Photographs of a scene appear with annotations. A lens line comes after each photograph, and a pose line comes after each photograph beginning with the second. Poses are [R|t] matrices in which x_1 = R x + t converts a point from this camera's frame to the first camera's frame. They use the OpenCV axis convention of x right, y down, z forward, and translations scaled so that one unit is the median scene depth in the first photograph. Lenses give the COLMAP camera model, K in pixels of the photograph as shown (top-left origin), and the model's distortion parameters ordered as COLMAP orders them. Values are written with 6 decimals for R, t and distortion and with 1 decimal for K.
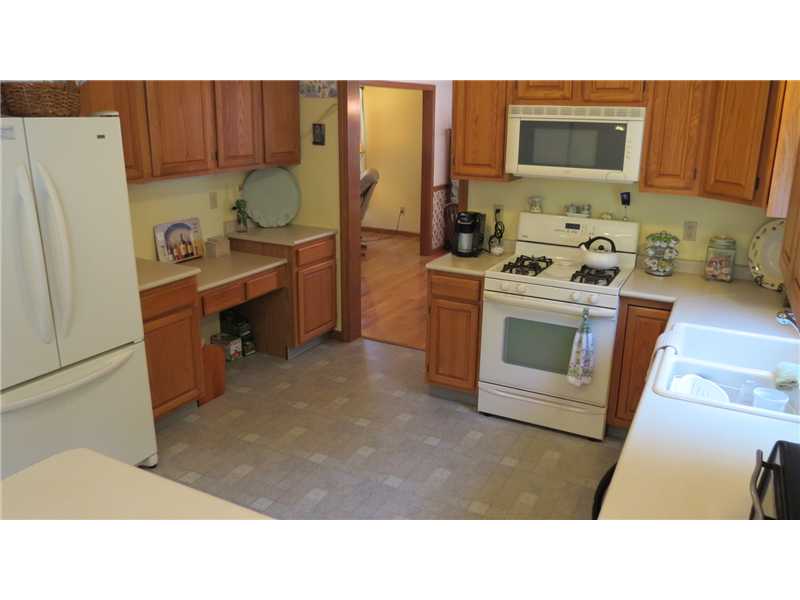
lens RADIAL K [[633.2, 0, 402.4], [0, 633.2, 284.9], [0, 0, 1]] dist [-0.004943, 0.000389]
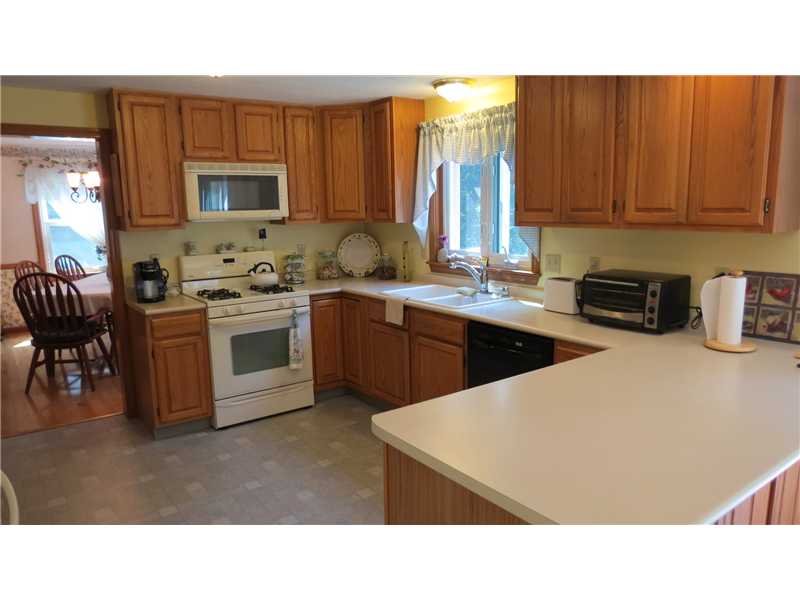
lens RADIAL K [[575.5, 0, 394.3], [0, 575.5, 299.0], [0, 0, 1]] dist [-0.010463, 0.002094]
pose [[0.461478, -0.171881, 0.870342, -0.620680], [0.262382, 0.963606, 0.051177, 0.008382], [-0.847463, 0.204745, 0.489782, 0.197887]]
